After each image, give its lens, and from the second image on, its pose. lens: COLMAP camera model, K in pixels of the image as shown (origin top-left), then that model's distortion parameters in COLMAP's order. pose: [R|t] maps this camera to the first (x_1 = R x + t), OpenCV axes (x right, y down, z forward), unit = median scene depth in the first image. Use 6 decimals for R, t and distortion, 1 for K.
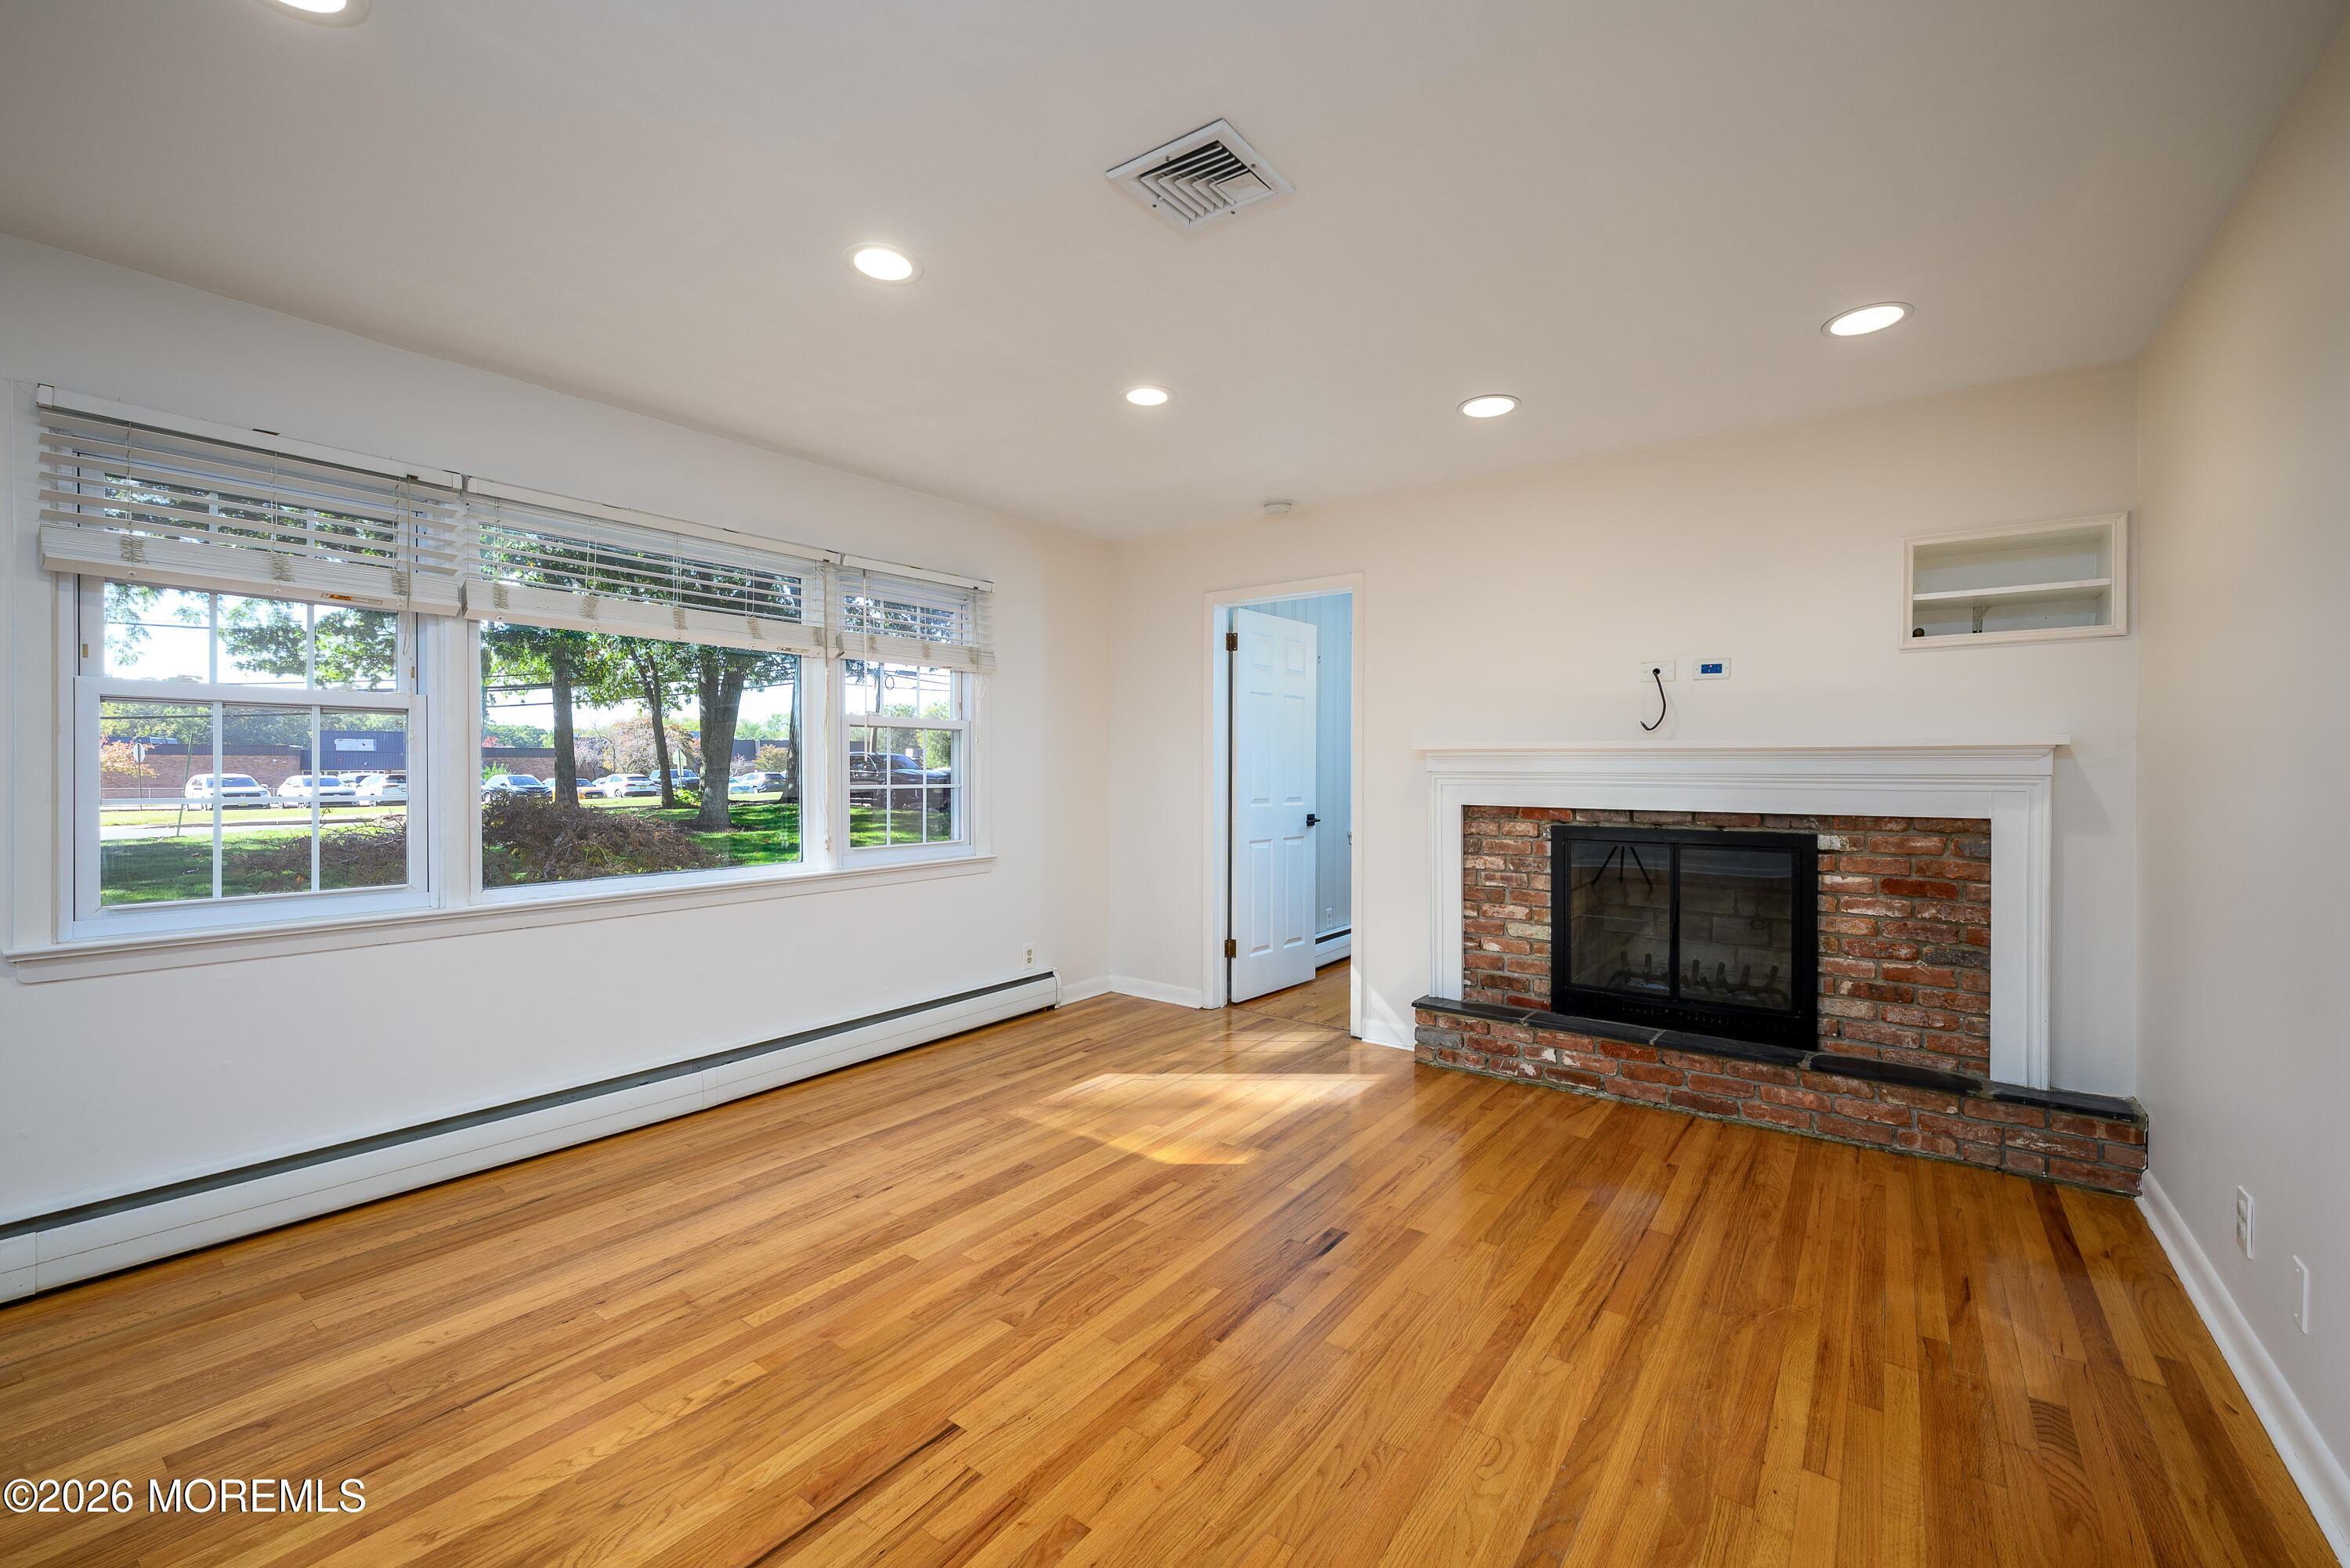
lens RADIAL K [[939.3, 0, 1188.1], [0, 939.3, 762.2], [0, 0, 1]] dist [-0.001857, 0.000745]
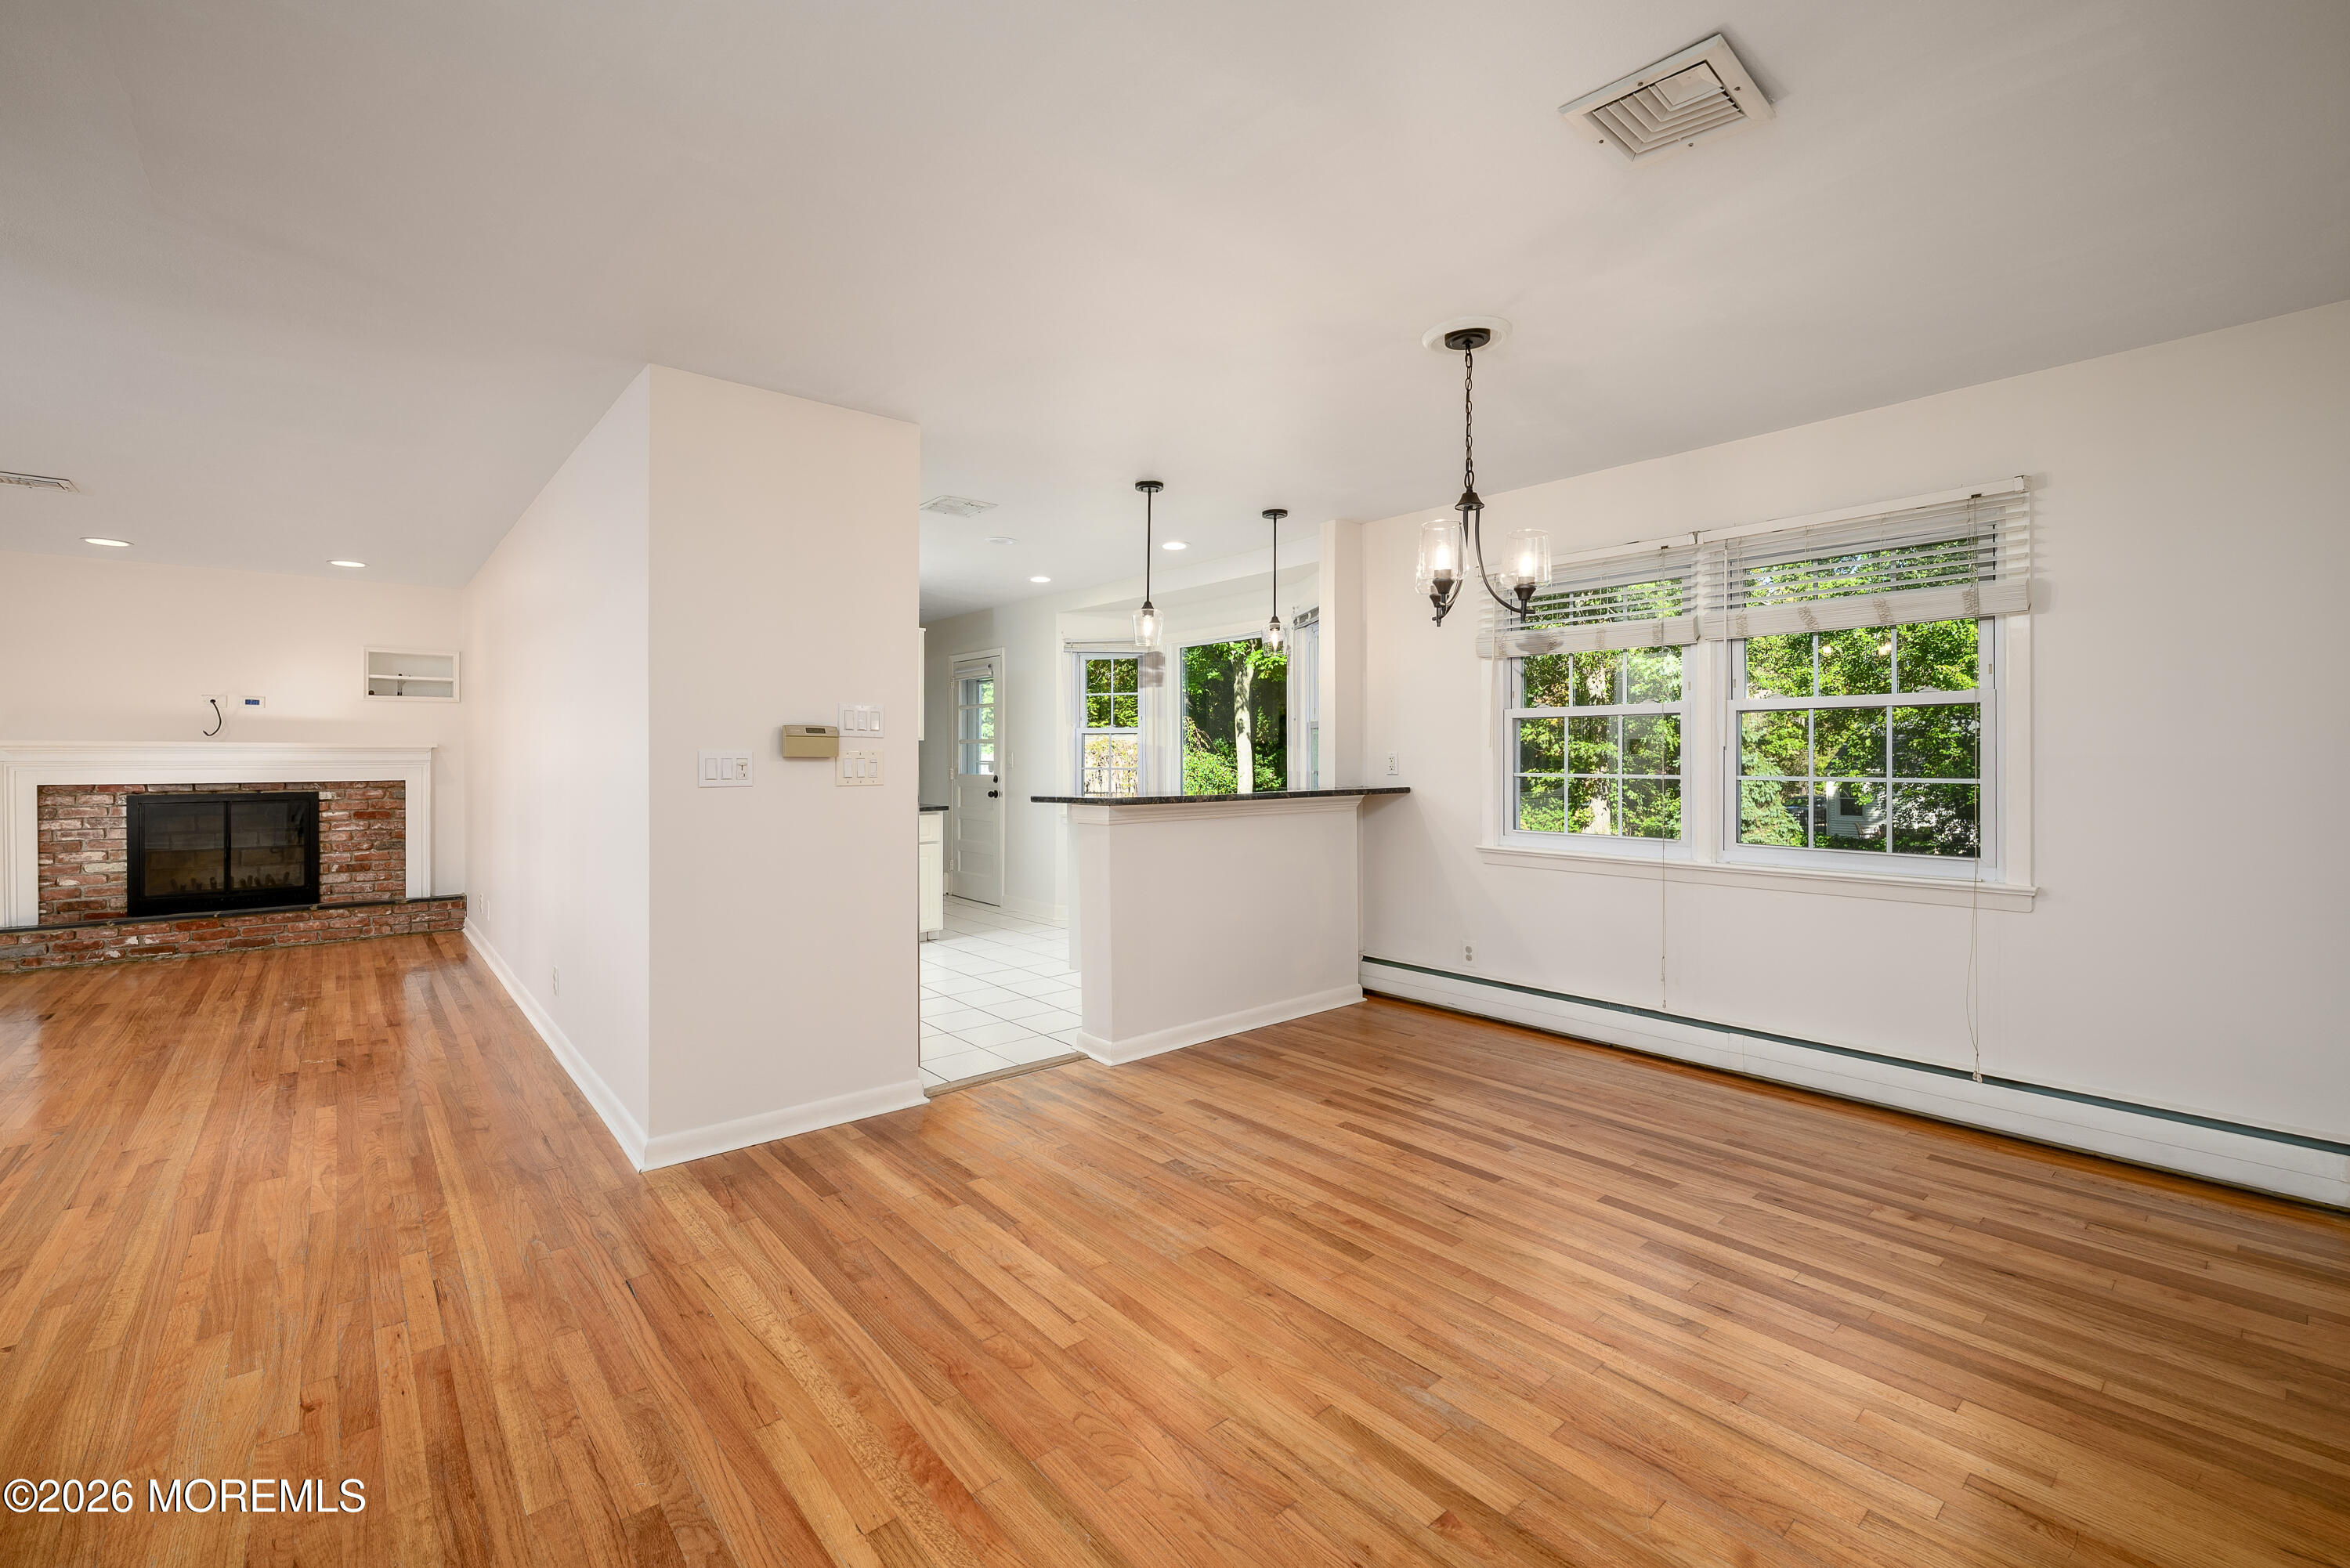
lens RADIAL K [[989.2, 0, 1180.5], [0, 989.2, 763.8], [0, 0, 1]] dist [0.003167, 0.000663]
pose [[0.214268, -0.003345, 0.976769, -0.948939], [0.004573, 0.999987, 0.002421, 0.021681], [-0.976764, 0.003948, 0.214281, -1.178094]]
